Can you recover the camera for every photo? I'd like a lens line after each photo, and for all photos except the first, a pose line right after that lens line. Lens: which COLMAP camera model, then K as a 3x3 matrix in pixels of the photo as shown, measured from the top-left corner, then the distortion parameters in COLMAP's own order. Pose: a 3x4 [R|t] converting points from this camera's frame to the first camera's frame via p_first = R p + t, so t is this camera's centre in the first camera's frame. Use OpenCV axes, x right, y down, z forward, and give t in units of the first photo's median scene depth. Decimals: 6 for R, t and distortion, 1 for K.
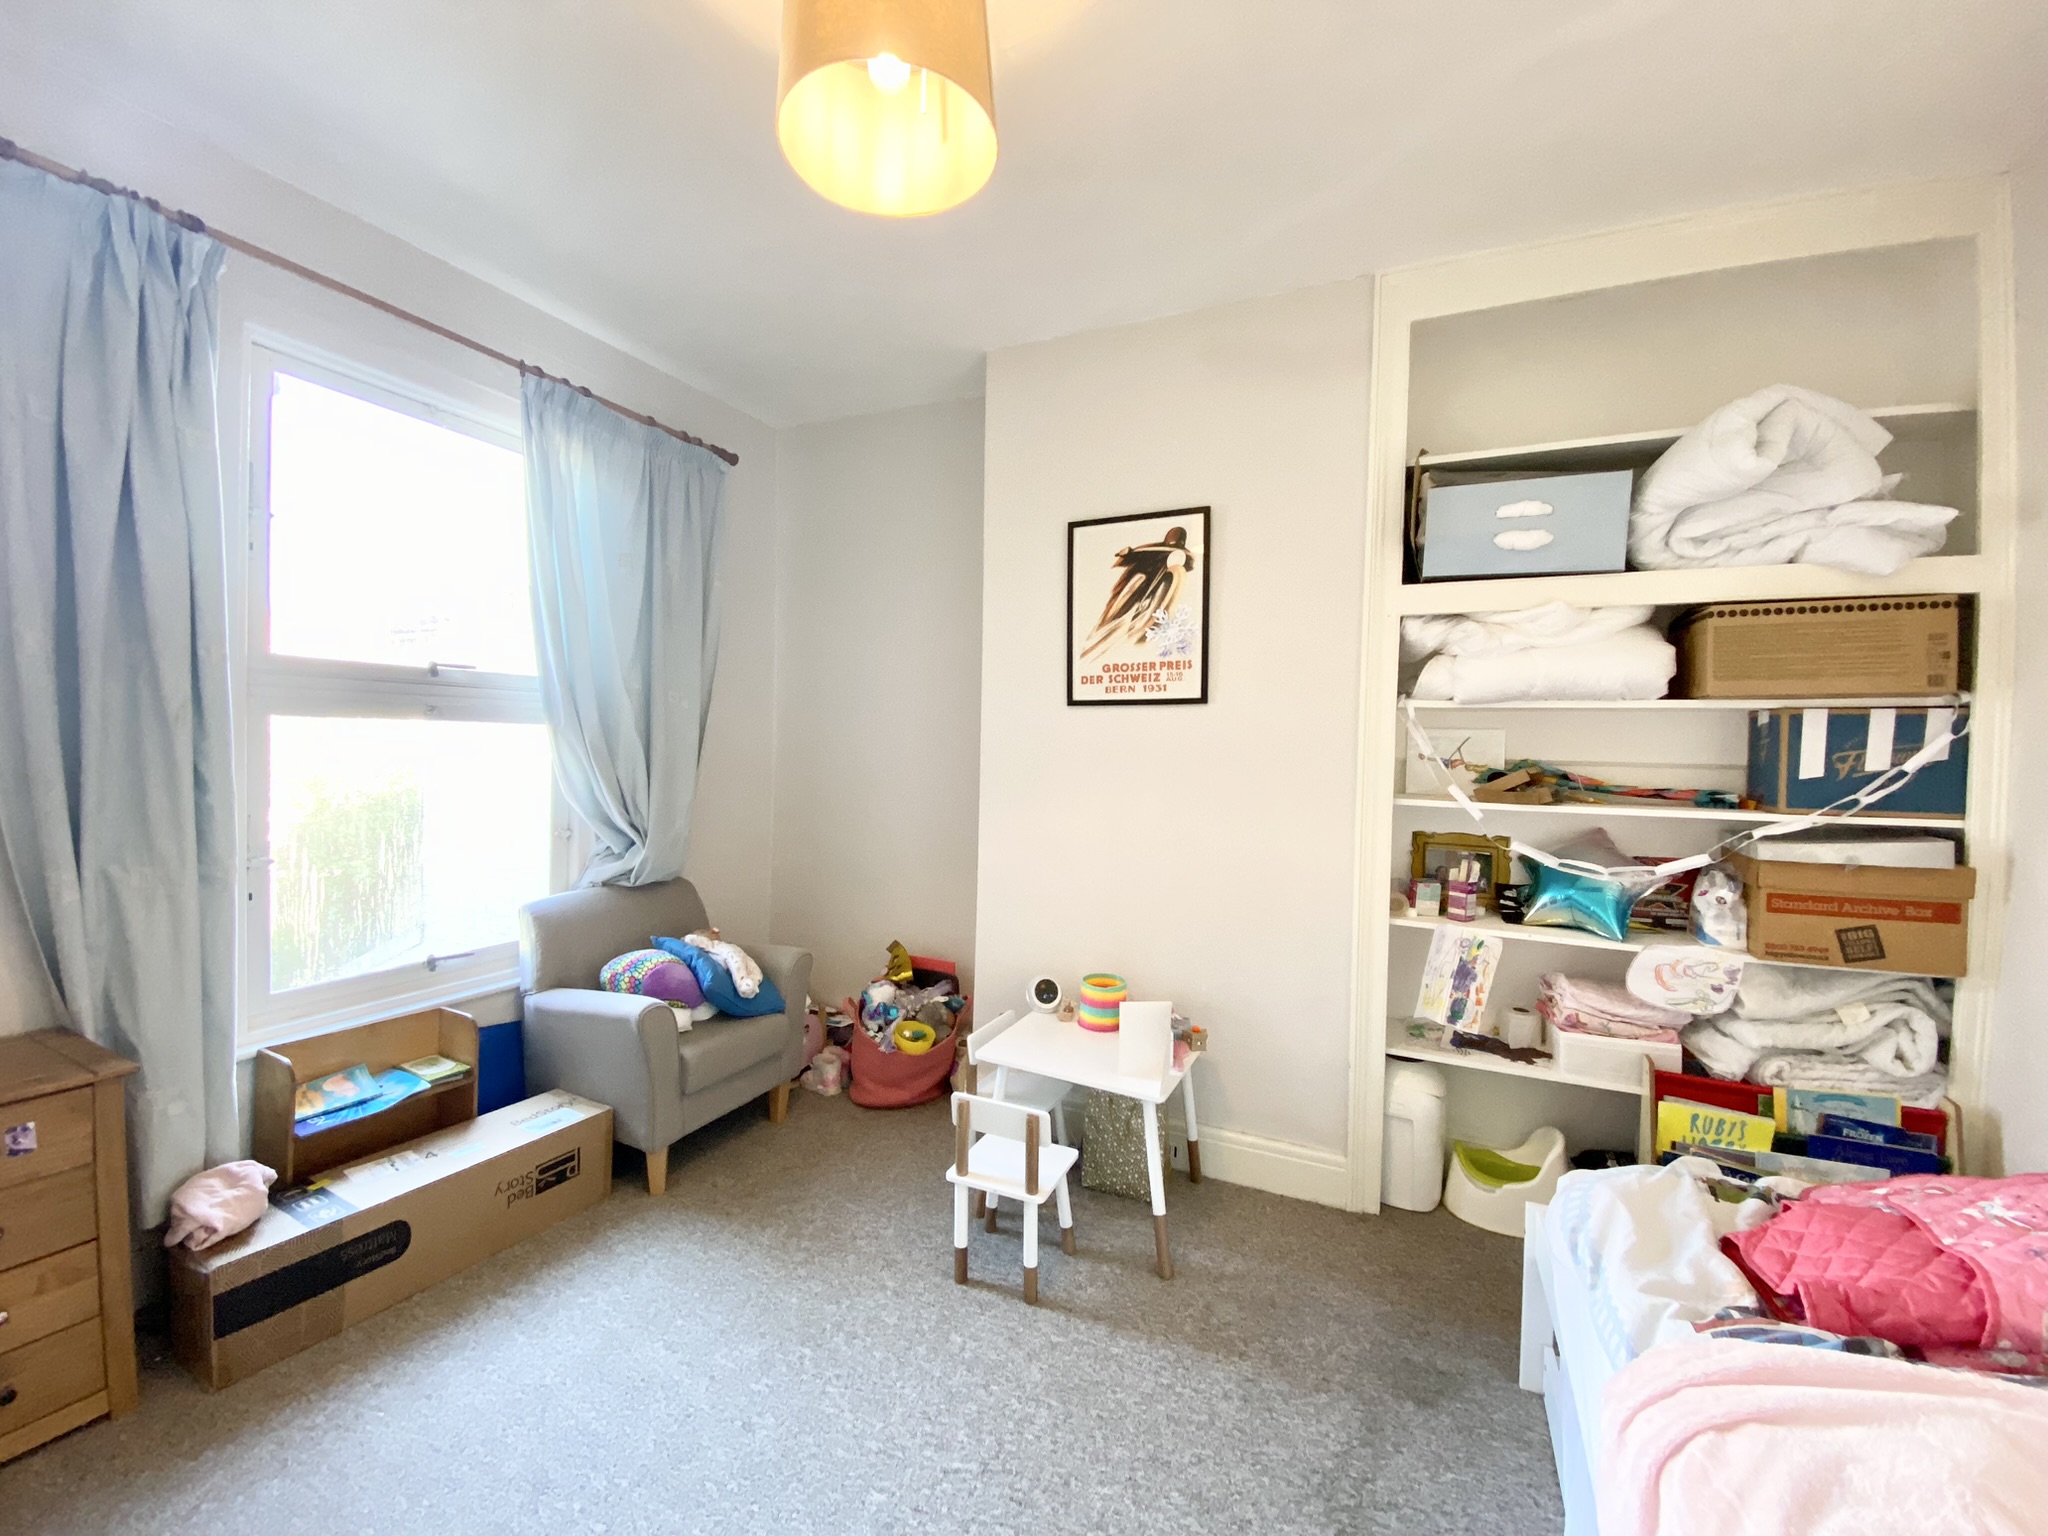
lens RADIAL K [[839.5, 0, 1017.1], [0, 839.5, 772.8], [0, 0, 1]] dist [0.003921, -0.004093]
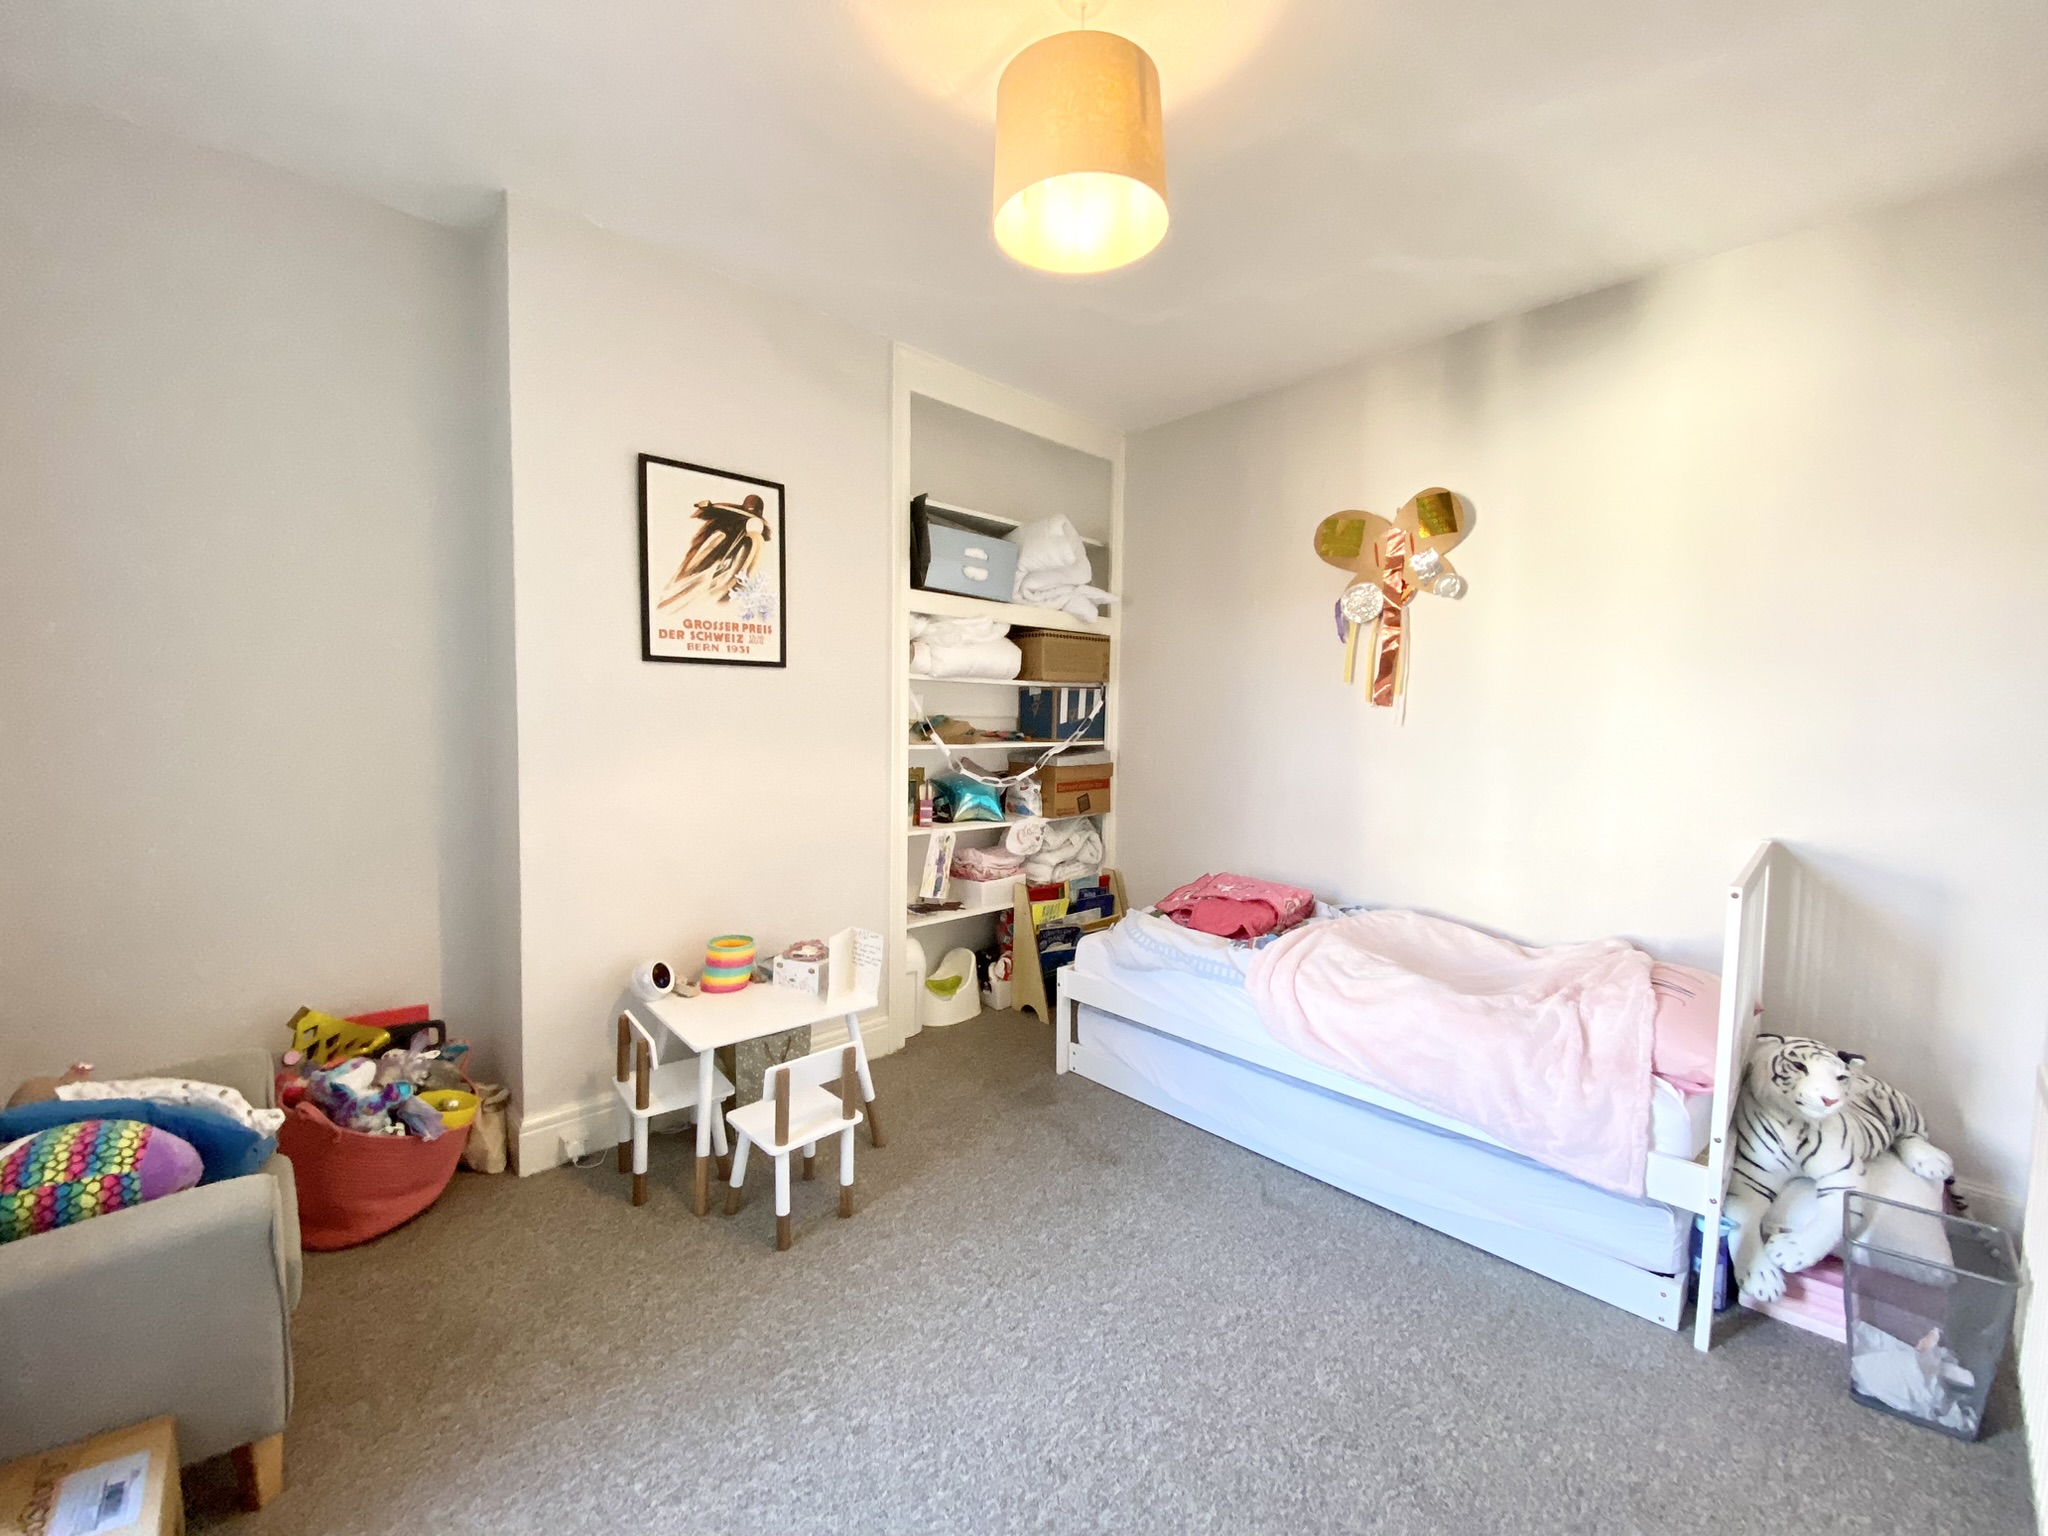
lens RADIAL K [[839.5, 0, 1017.1], [0, 839.5, 768.7], [0, 0, 1]] dist [0.003921, -0.004093]
pose [[0.326975, -0.076915, 0.941898, -0.822568], [0.014186, 0.996970, 0.076487, -0.034185], [-0.944927, -0.011648, 0.327075, 0.405106]]
